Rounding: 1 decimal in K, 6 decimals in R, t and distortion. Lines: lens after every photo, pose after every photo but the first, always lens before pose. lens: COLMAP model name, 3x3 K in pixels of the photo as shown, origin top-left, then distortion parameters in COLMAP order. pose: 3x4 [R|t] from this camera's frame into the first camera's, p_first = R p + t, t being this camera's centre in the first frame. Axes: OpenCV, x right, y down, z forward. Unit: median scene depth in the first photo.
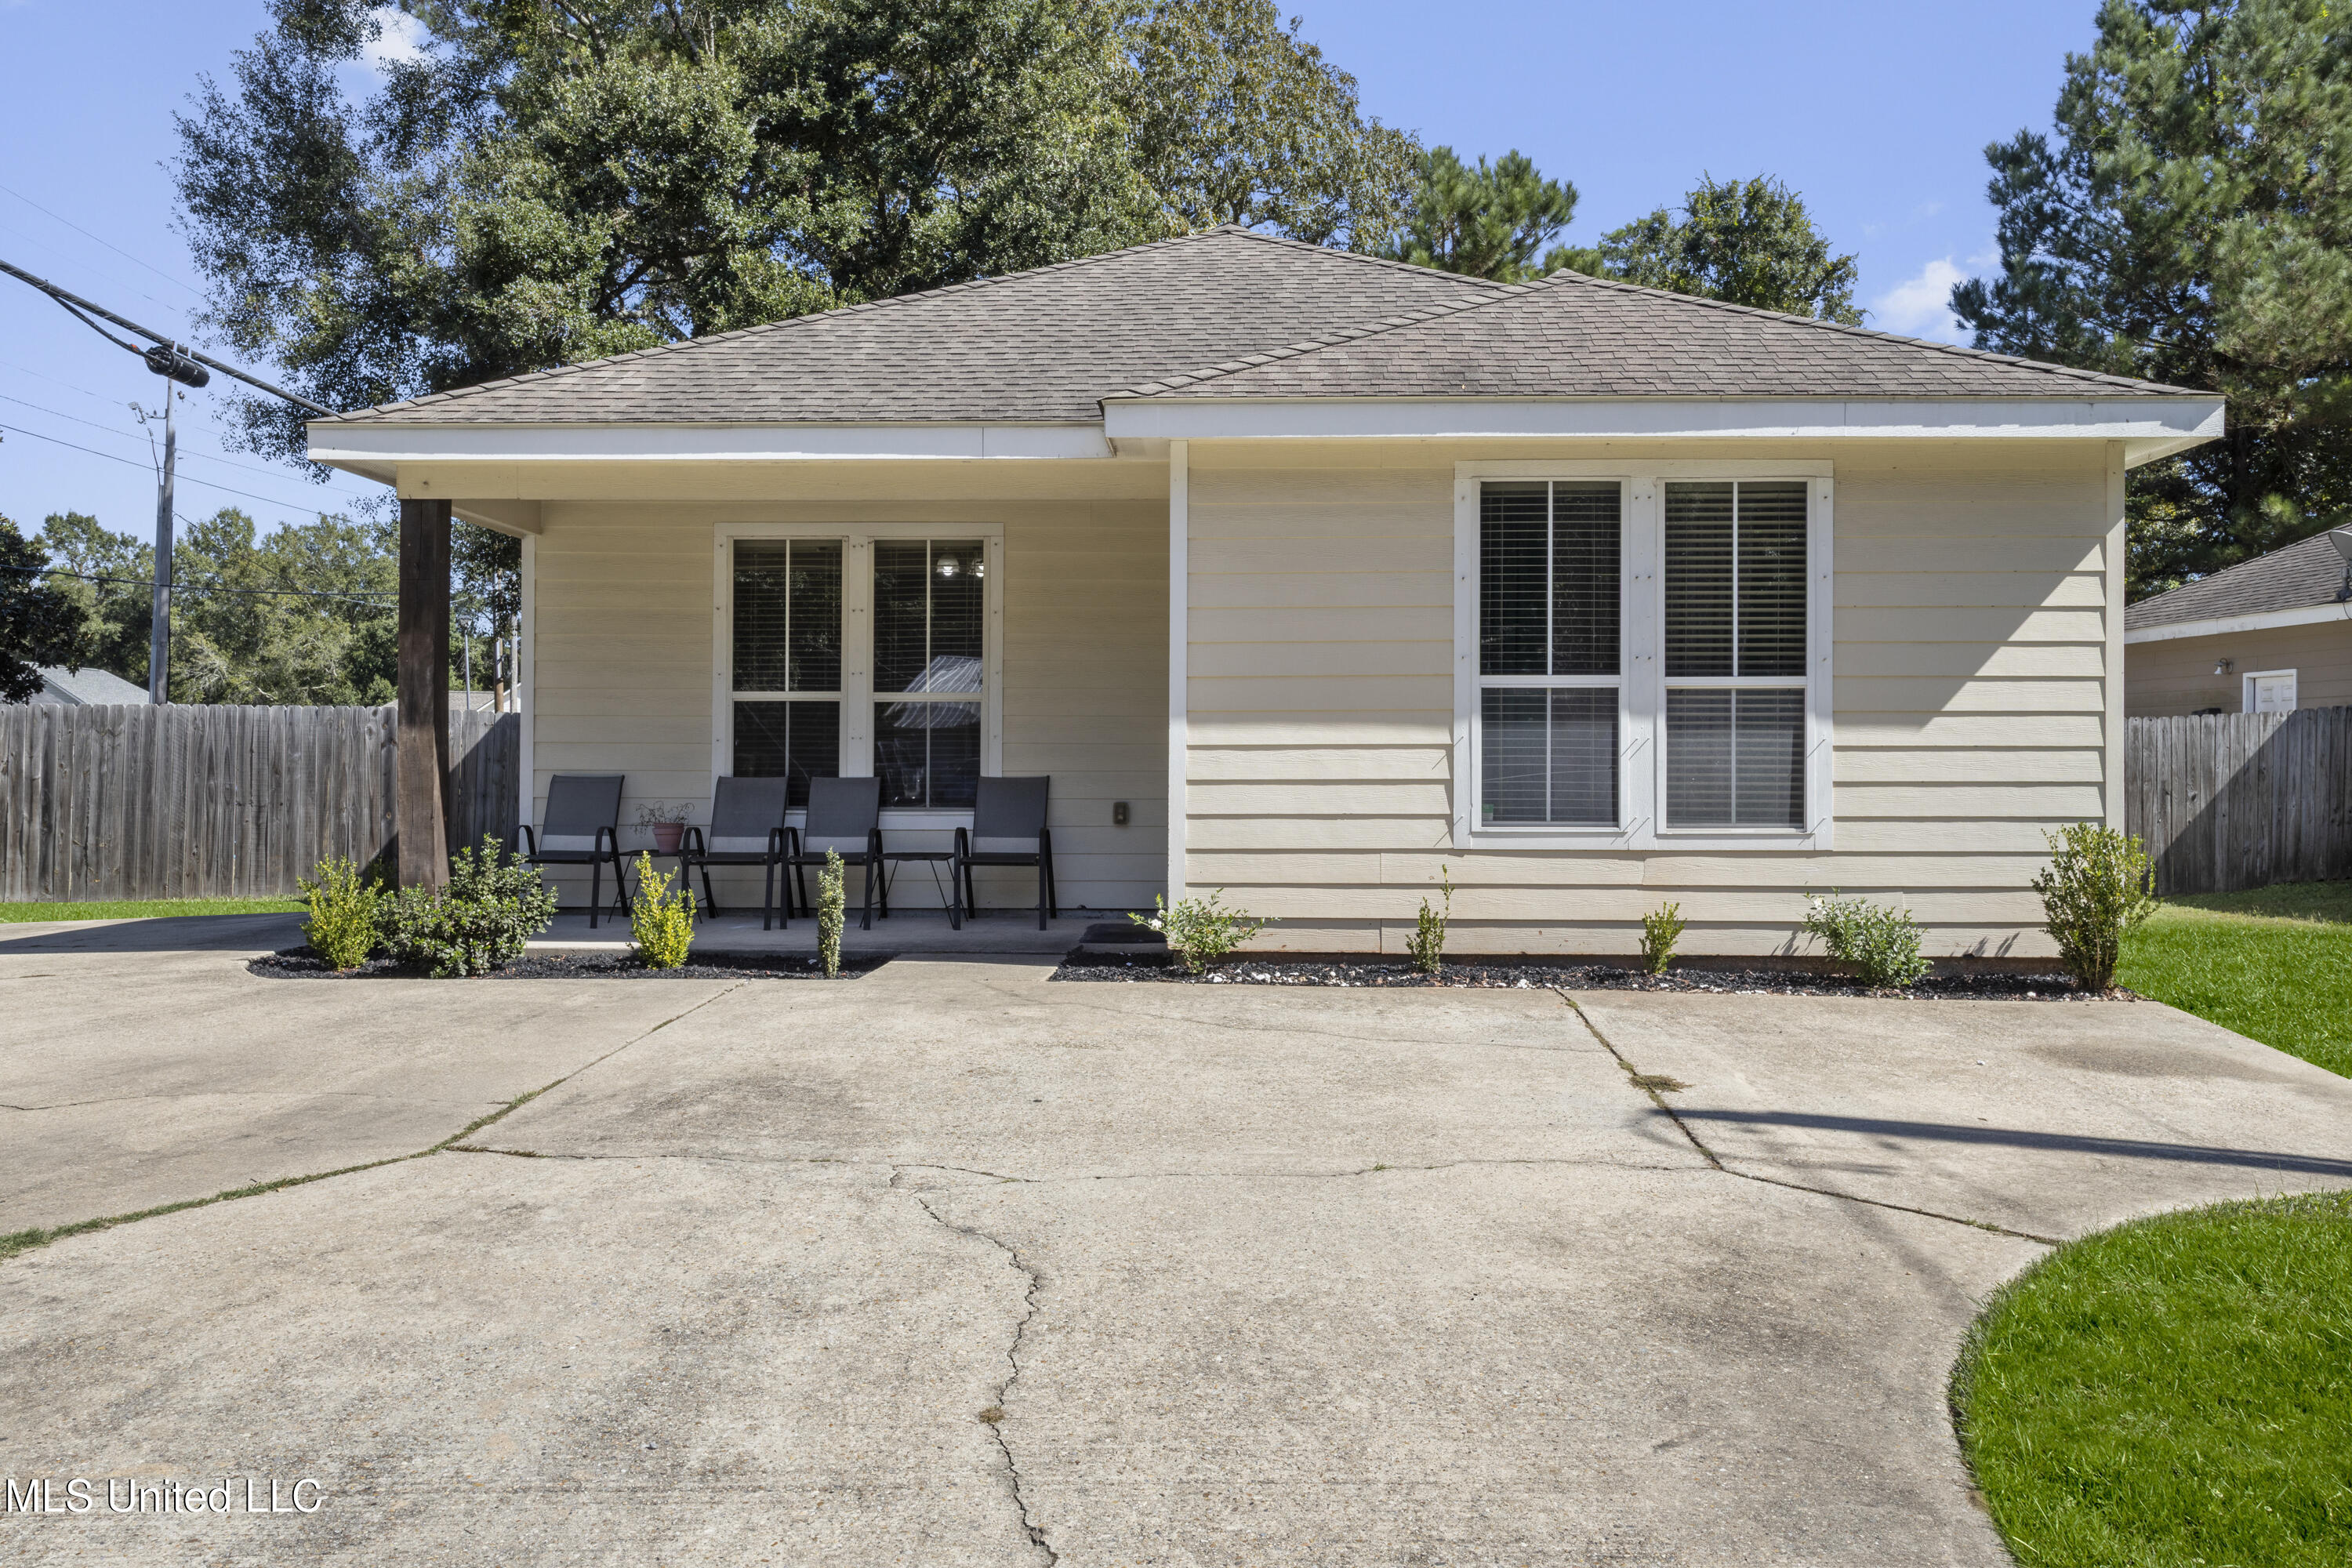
lens RADIAL K [[1827.7, 0, 1176.5], [0, 1827.7, 778.7], [0, 0, 1]] dist [0.007185, 0.004985]
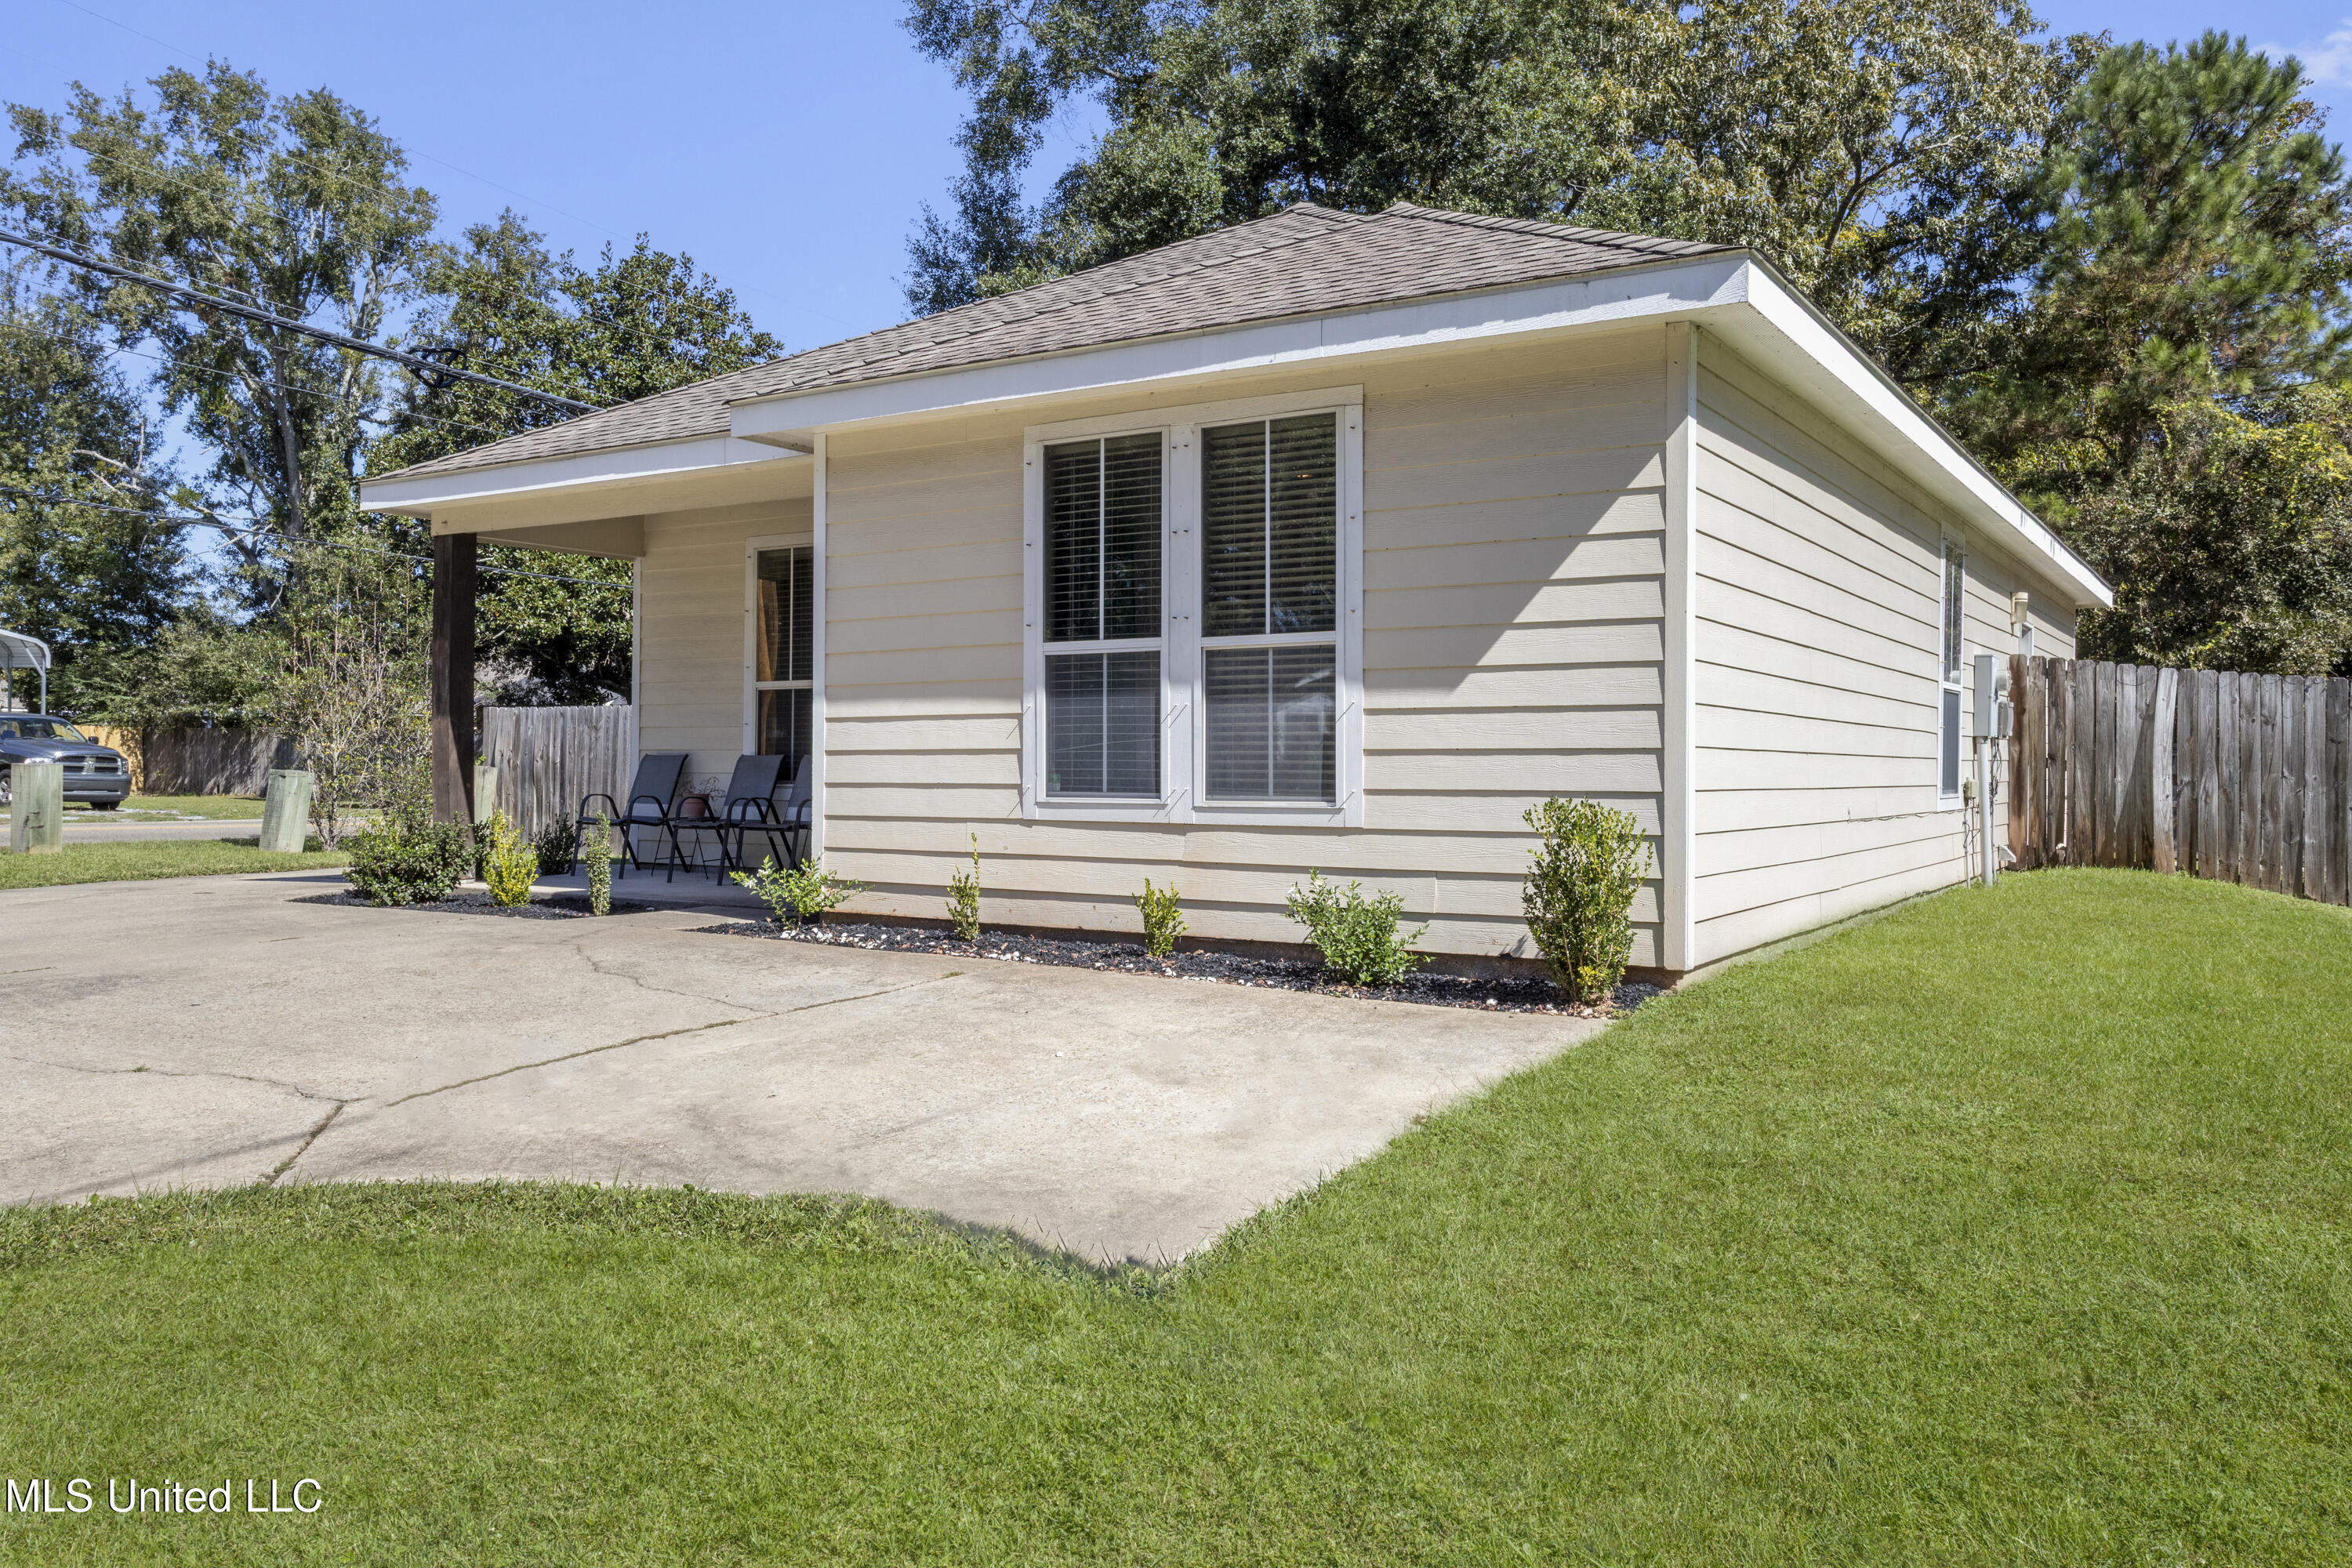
lens RADIAL K [[1752.7, 0, 1172.4], [0, 1752.7, 783.9], [0, 0, 1]] dist [0.003923, 0.008687]
pose [[0.859907, 0.006563, -0.510409, 0.707290], [-0.006477, 0.999977, 0.001945, 0.016906], [0.510410, 0.001634, 0.859929, 0.225846]]
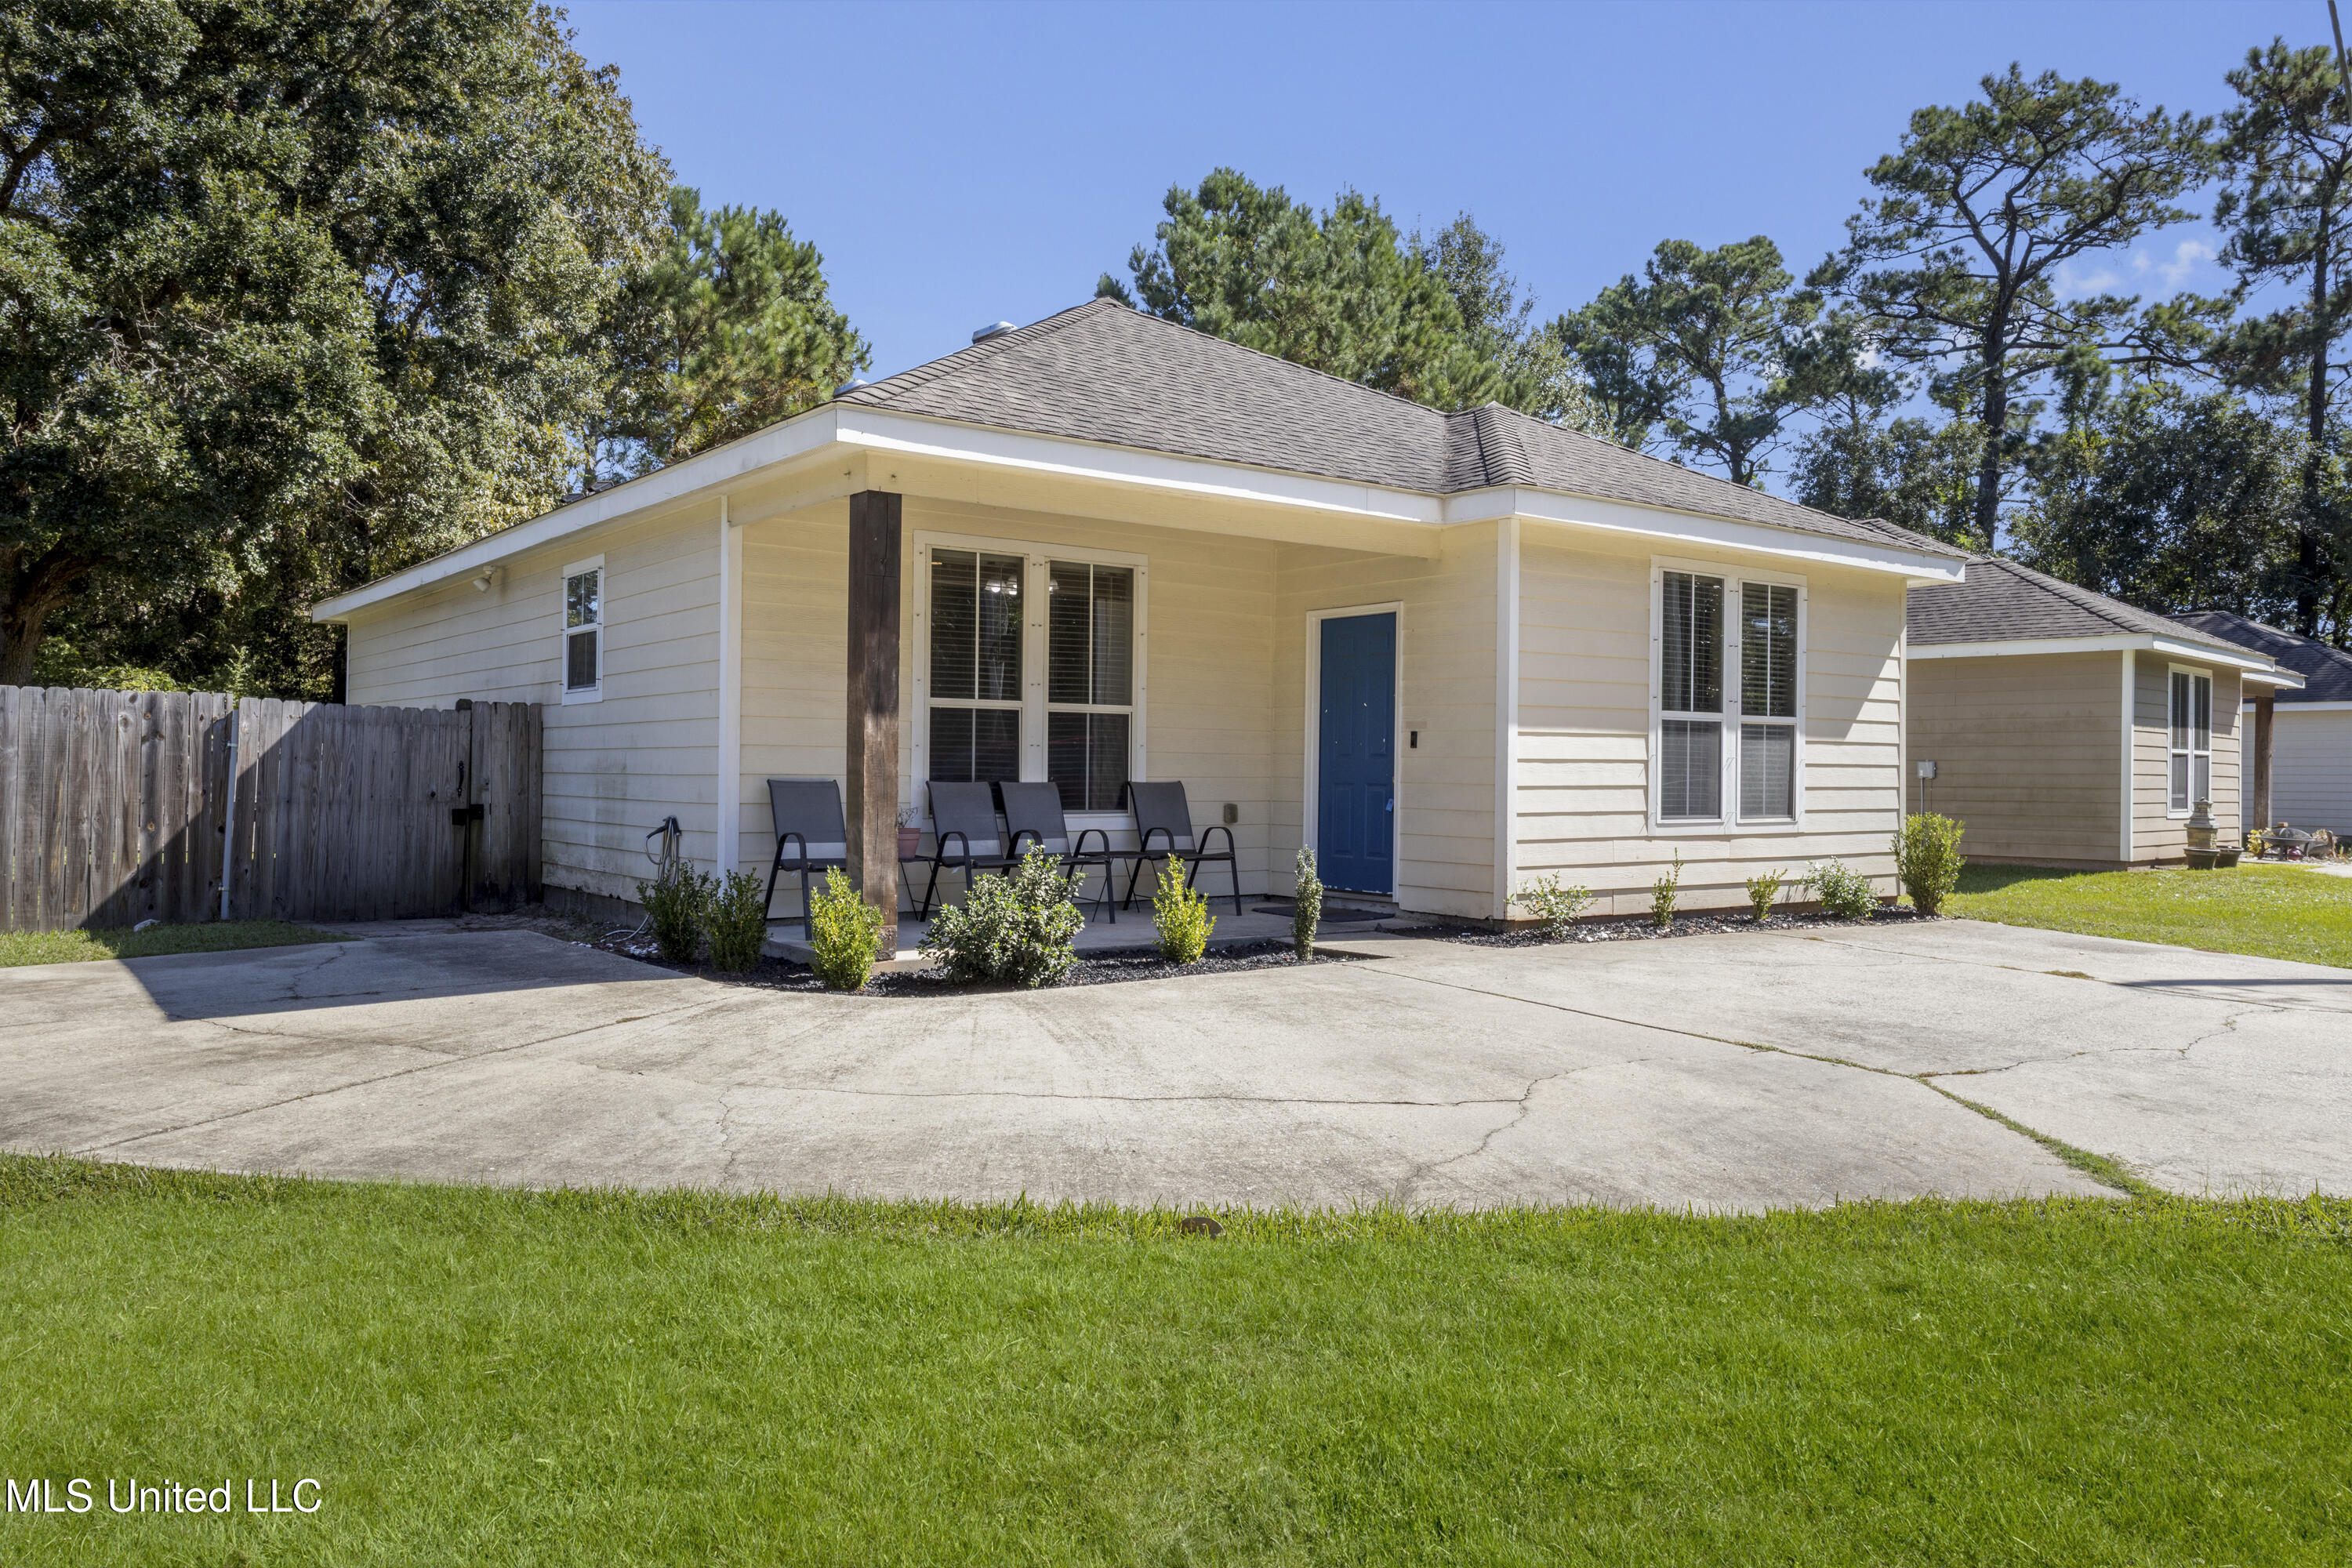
lens RADIAL K [[1679.9, 0, 1179.3], [0, 1679.9, 773.0], [0, 0, 1]] dist [0.010066, 0.000031]
pose [[0.776792, 0.004990, 0.629738, -0.920822], [-0.002573, 0.999985, -0.004750, -0.002120], [-0.629752, 0.002069, 0.776793, 0.240463]]
